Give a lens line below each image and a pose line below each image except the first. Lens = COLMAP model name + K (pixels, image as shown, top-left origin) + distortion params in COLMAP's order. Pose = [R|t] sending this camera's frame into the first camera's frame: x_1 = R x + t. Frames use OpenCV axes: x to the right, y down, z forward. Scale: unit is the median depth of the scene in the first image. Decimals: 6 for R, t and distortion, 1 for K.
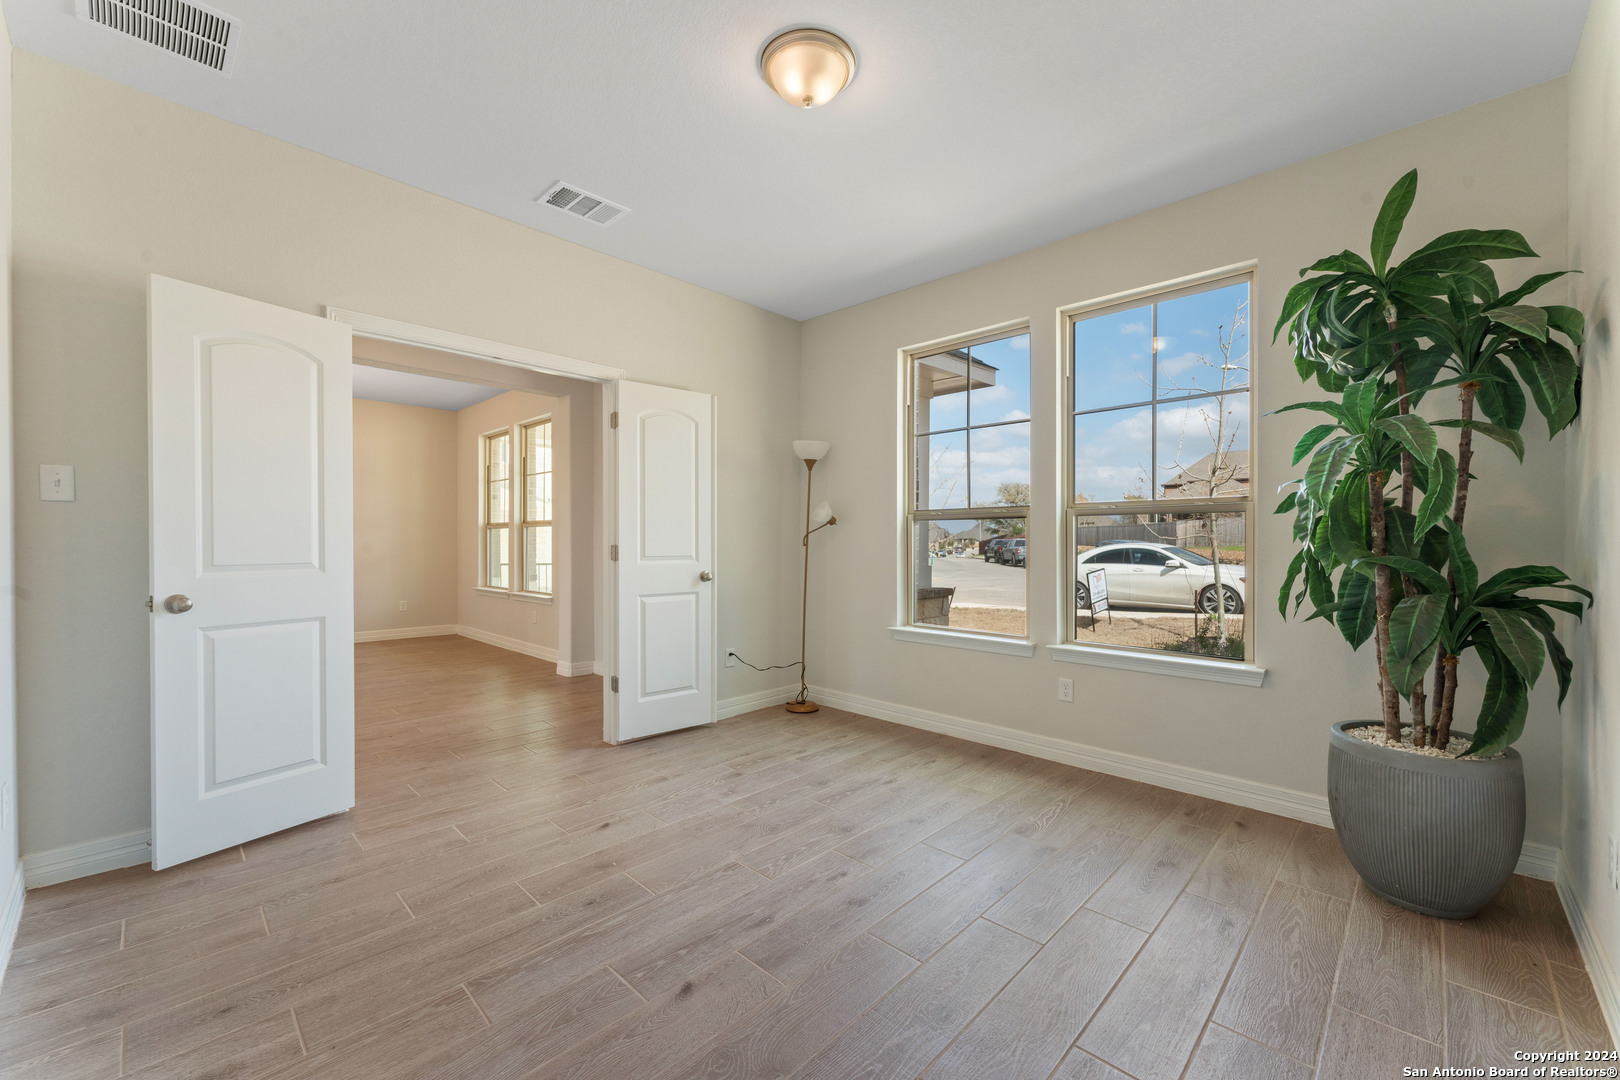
lens RADIAL K [[643.4, 0, 814.0], [0, 643.4, 536.5], [0, 0, 1]] dist [0.001260, 0.000102]
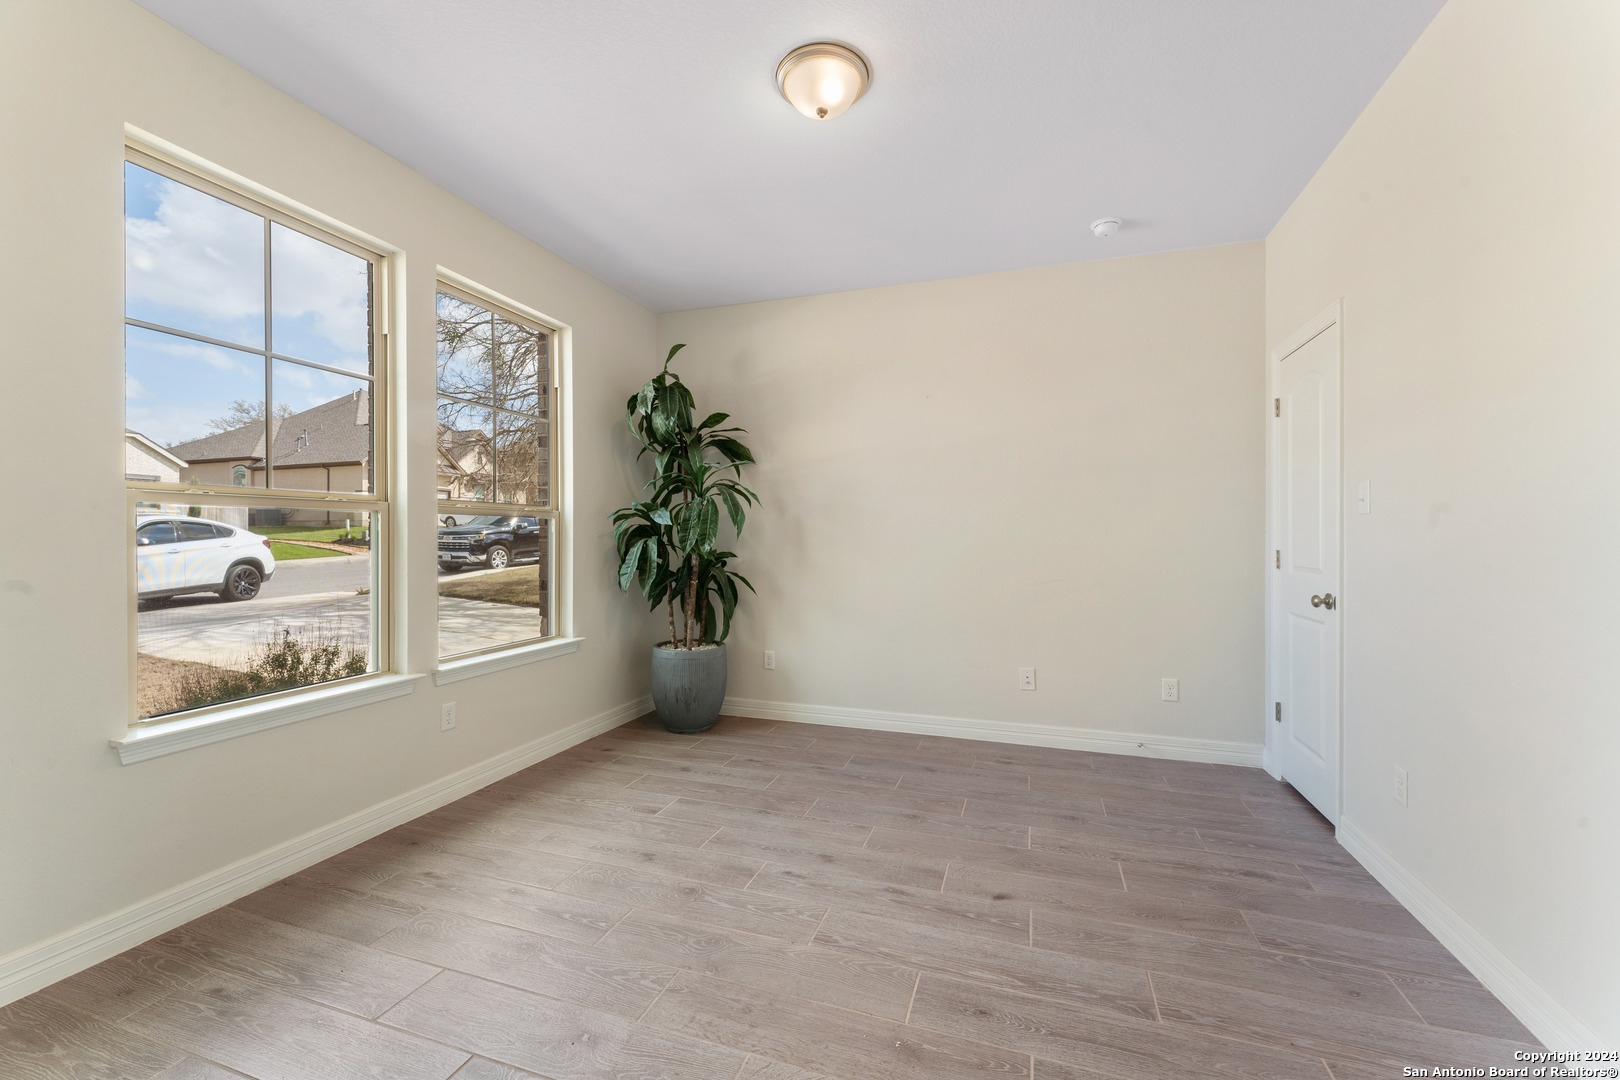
lens RADIAL K [[643.4, 0, 814.0], [0, 643.4, 536.5], [0, 0, 1]] dist [0.001260, 0.000102]
pose [[-0.421849, 0.002237, 0.906663, -0.939338], [-0.005900, 0.999969, -0.005213, 0.003190], [-0.906647, -0.007548, -0.421823, 1.474646]]
